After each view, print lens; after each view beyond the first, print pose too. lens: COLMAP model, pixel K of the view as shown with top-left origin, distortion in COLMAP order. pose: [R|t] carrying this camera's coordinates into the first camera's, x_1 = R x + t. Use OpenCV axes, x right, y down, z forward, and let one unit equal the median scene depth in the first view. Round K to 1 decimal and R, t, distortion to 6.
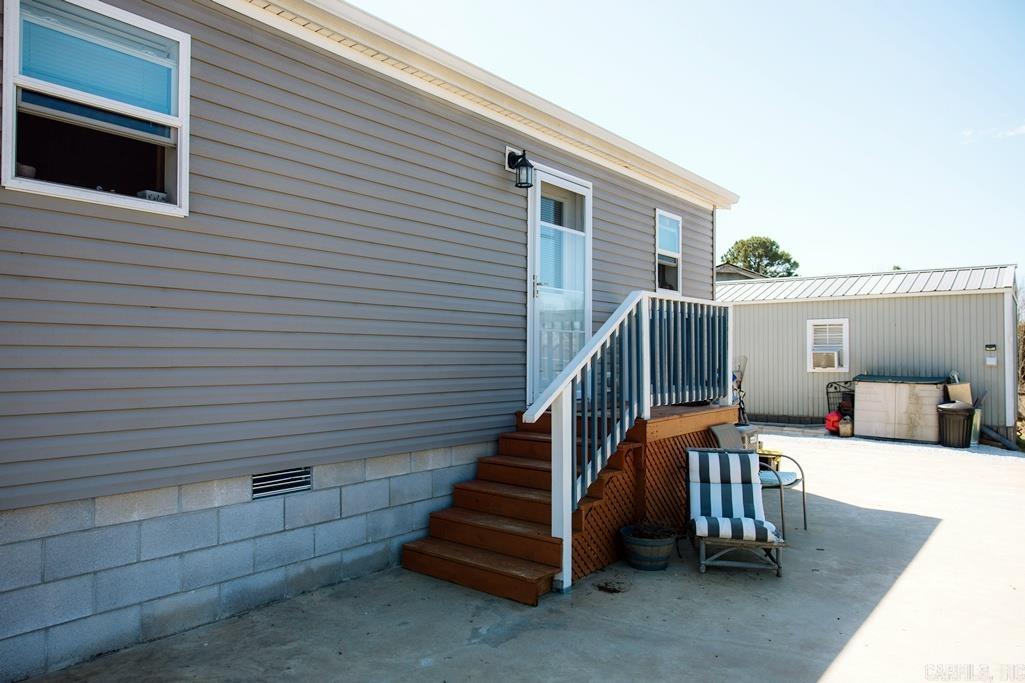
lens RADIAL K [[700.0, 0, 539.7], [0, 700.0, 344.2], [0, 0, 1]] dist [0.001152, 0.003707]
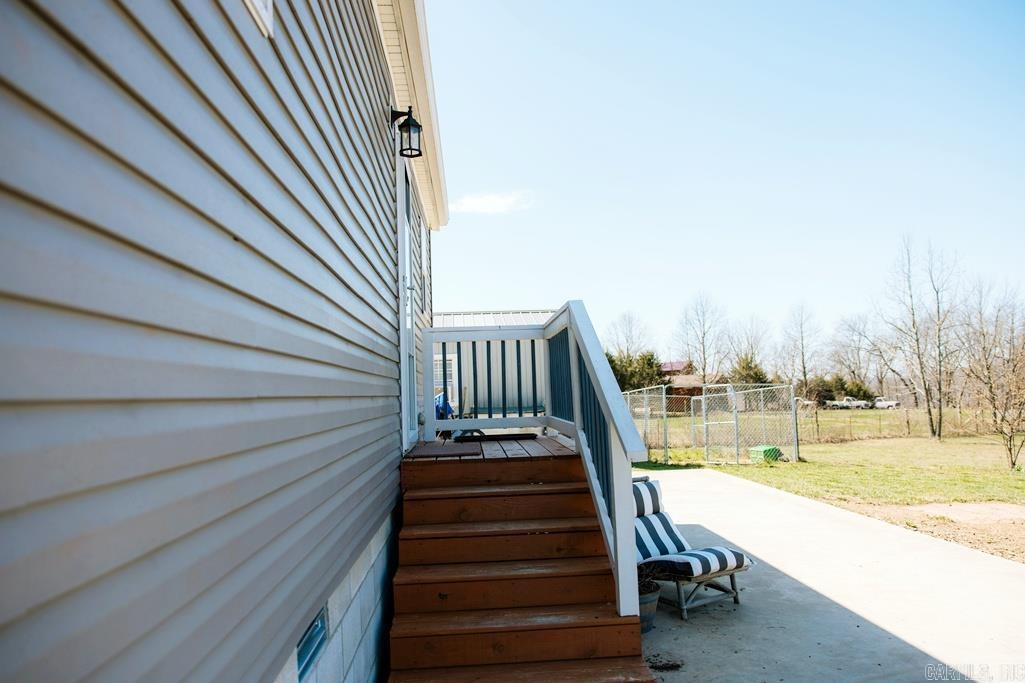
lens RADIAL K [[700.0, 0, 539.7], [0, 700.0, 344.2], [0, 0, 1]] dist [0.001152, 0.003707]
pose [[0.731745, 0.019026, 0.681313, -0.543980], [0.022897, 0.998360, -0.052472, 0.021984], [-0.681194, 0.053996, 0.730109, 0.485159]]
